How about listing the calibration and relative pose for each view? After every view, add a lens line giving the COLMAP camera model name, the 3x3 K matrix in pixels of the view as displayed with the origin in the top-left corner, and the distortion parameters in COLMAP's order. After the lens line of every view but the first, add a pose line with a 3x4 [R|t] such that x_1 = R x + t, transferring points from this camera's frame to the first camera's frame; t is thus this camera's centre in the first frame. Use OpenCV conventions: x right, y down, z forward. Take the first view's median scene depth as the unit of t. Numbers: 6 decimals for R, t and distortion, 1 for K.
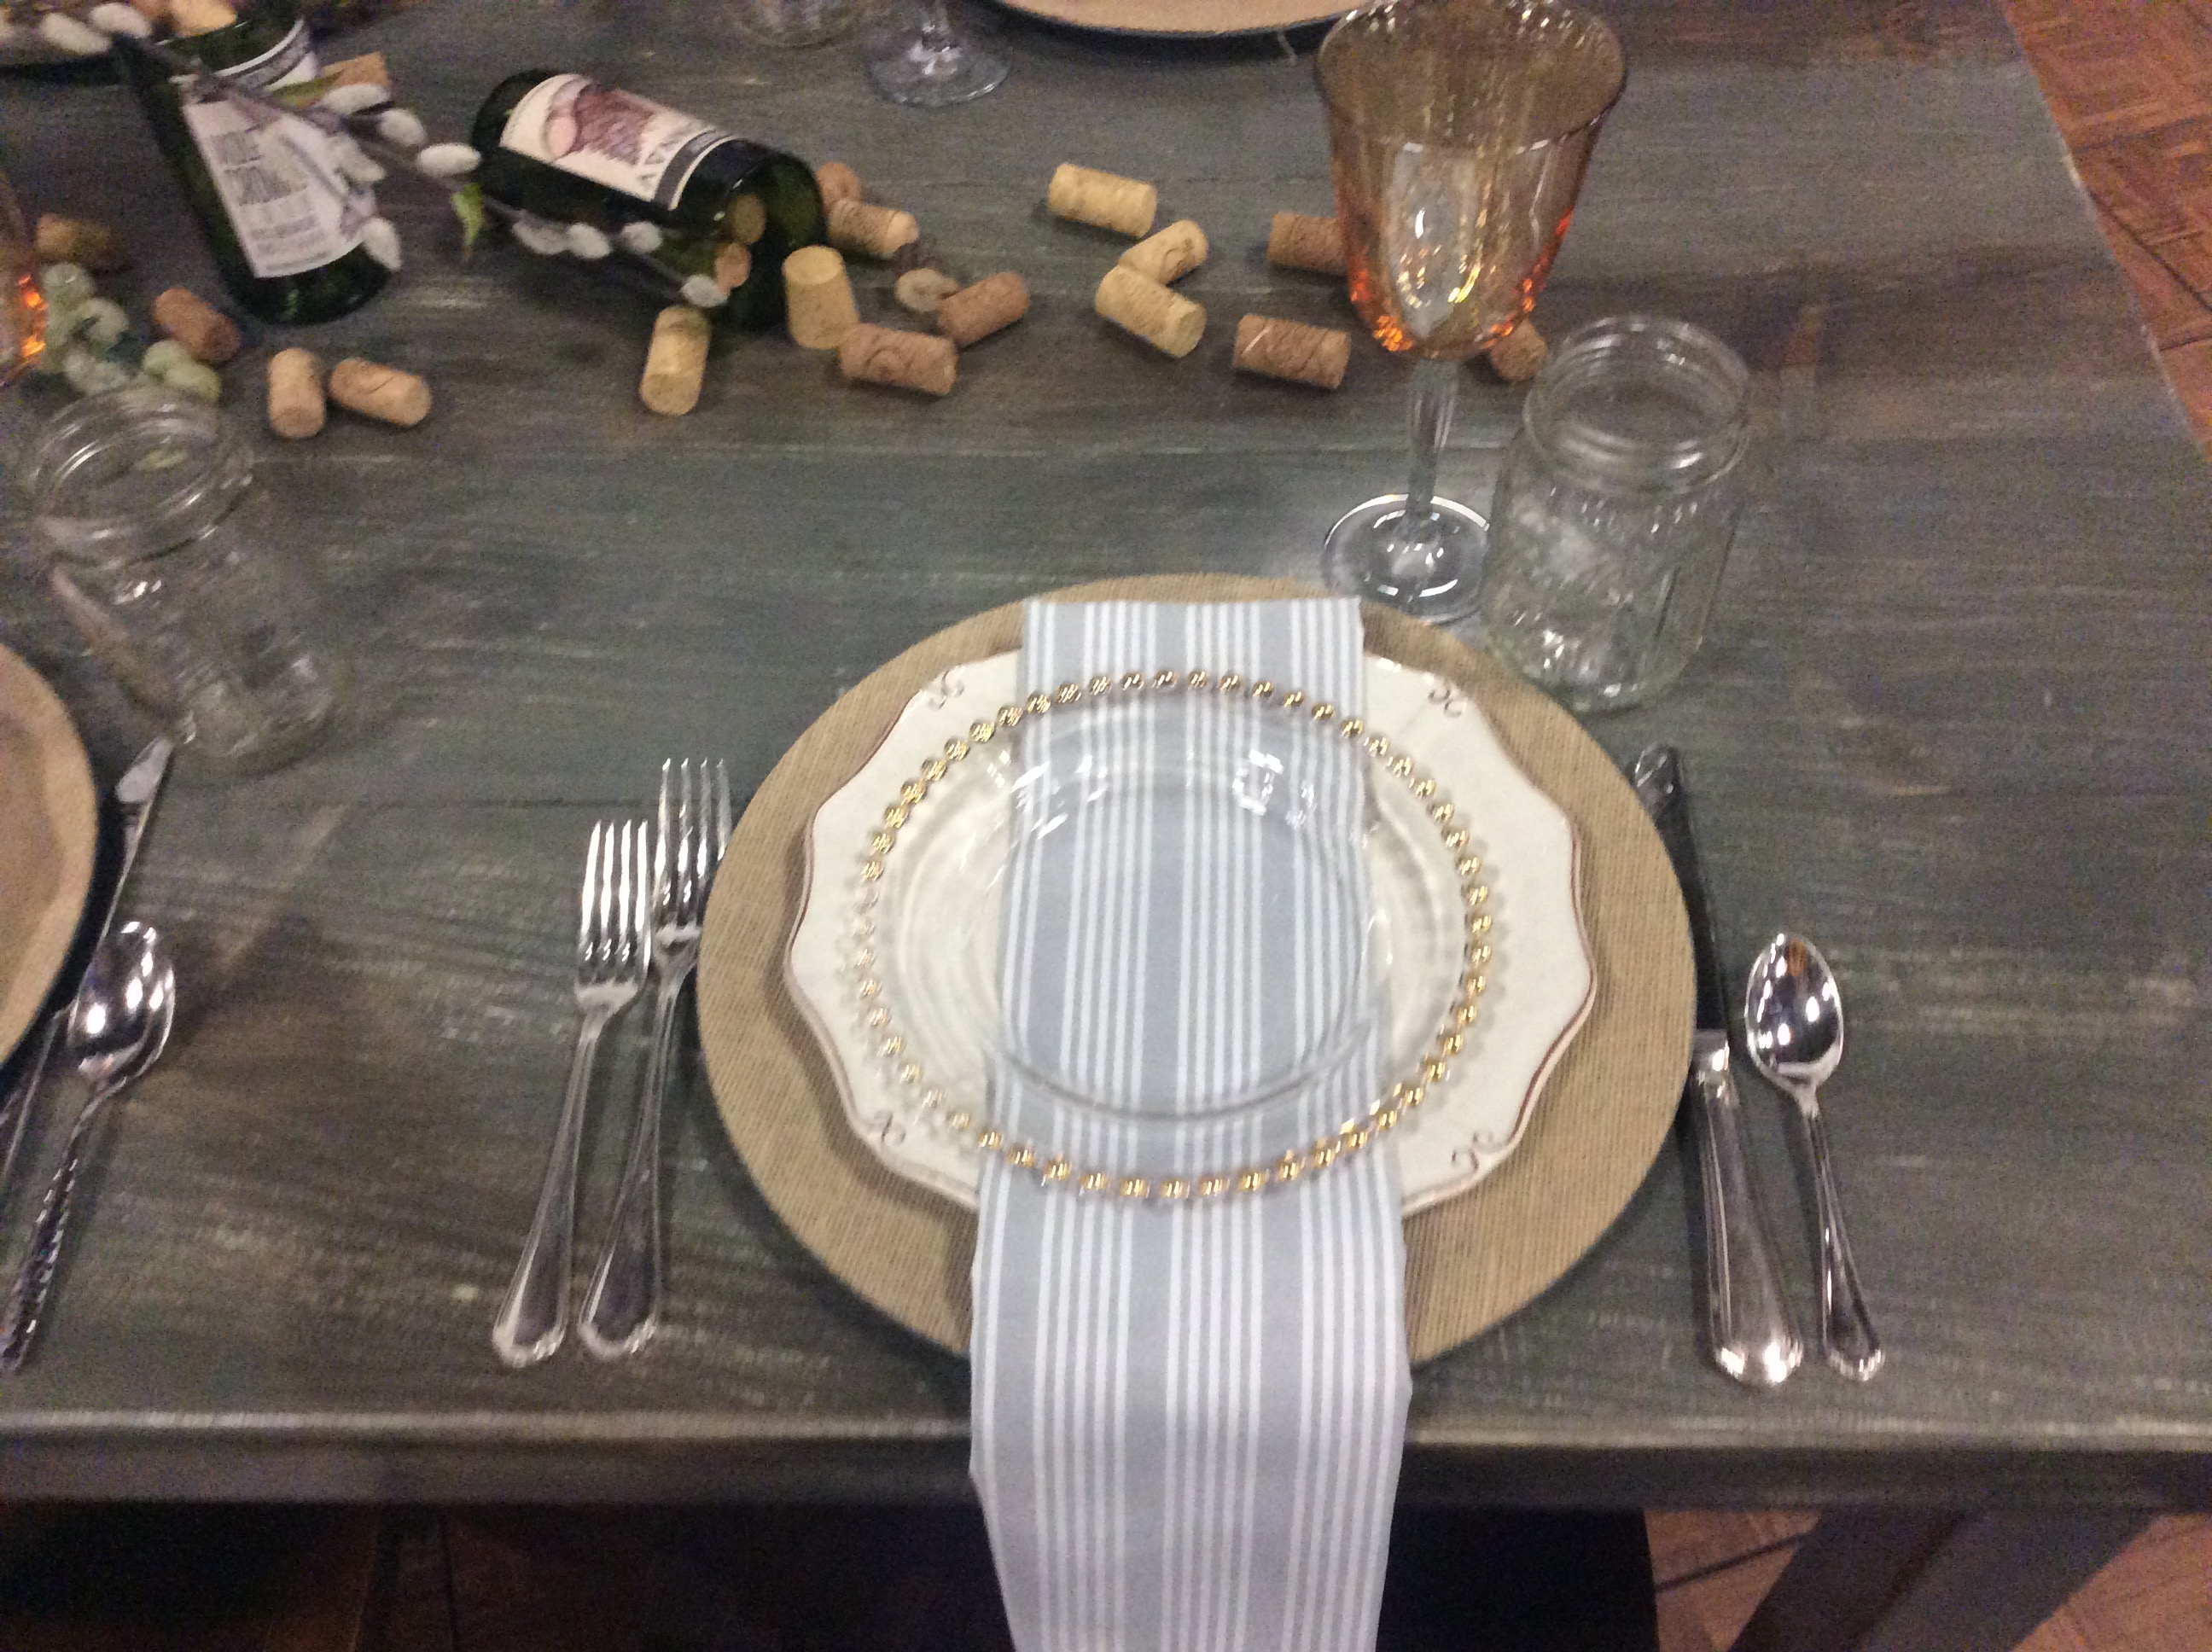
lens RADIAL K [[2022.8, 0, 1111.3], [0, 2022.8, 823.9], [0, 0, 1]] dist [0.058151, 0.000000]
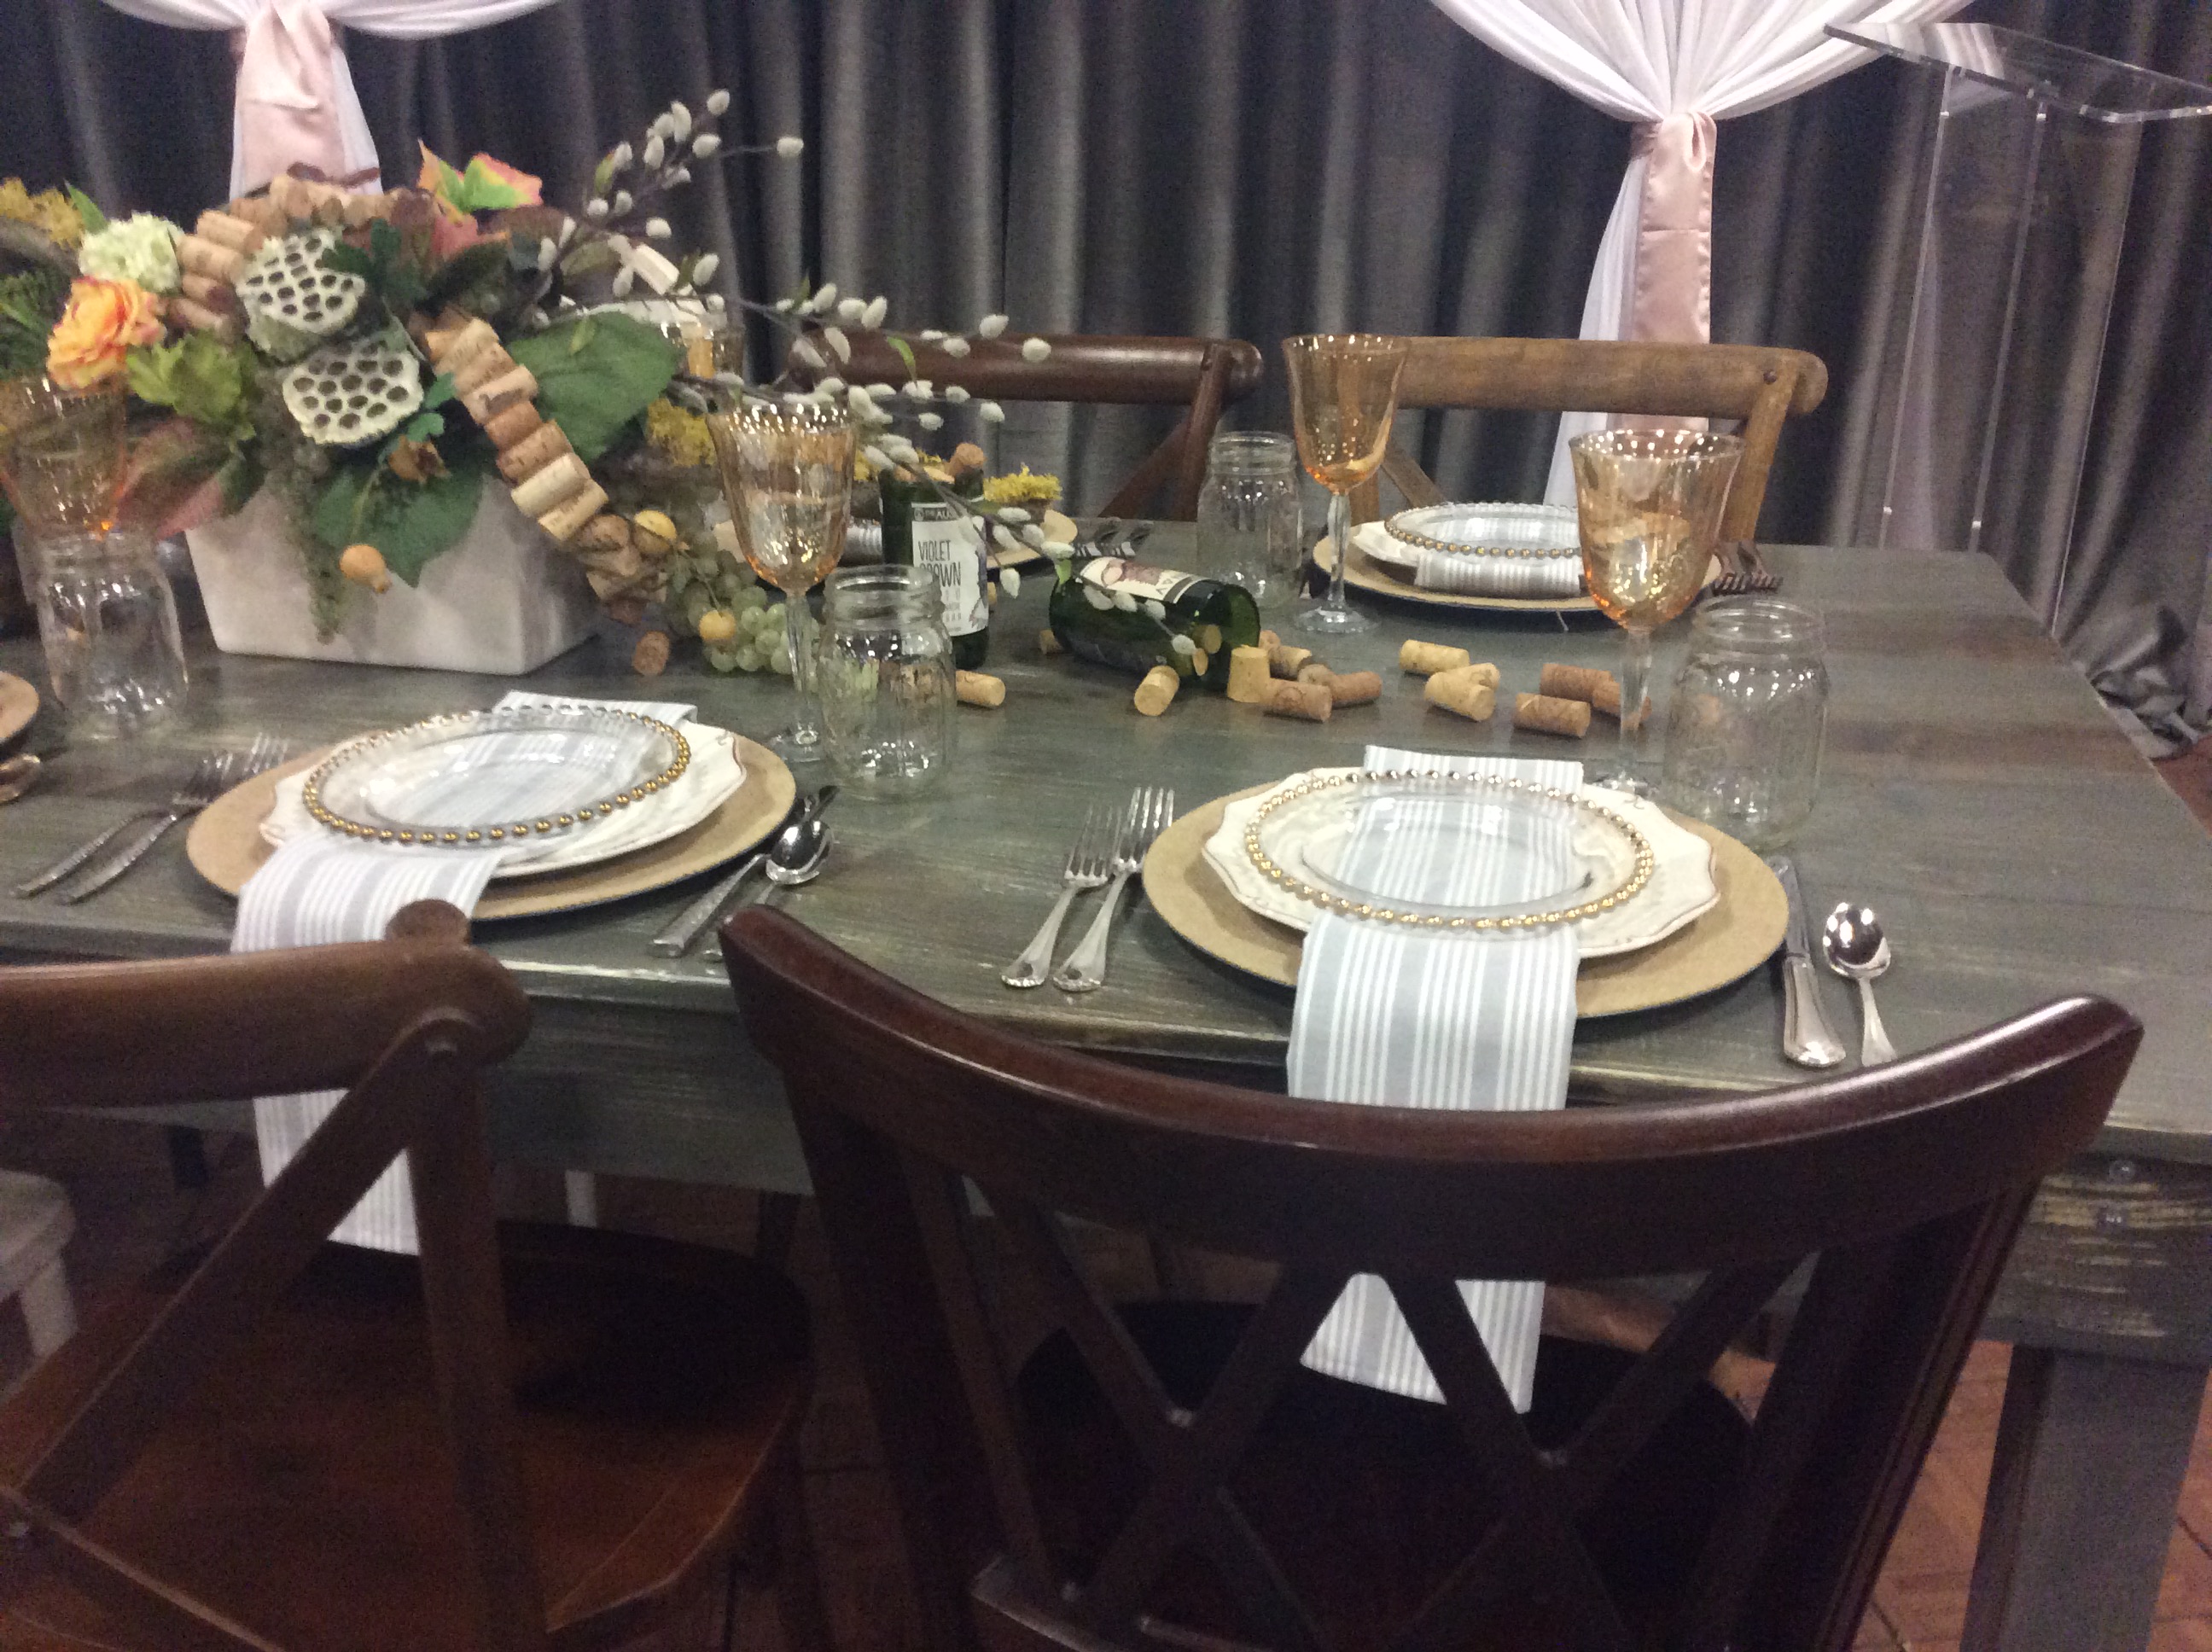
lens RADIAL K [[2022.8, 0, 1102.9], [0, 2022.8, 829.3], [0, 0, 1]] dist [0.058151, 0.000000]
pose [[0.979834, 0.096234, -0.175110, 0.044442], [-0.172817, 0.848048, -0.500948, 0.902499], [0.100293, 0.521108, 0.847577, -0.398142]]
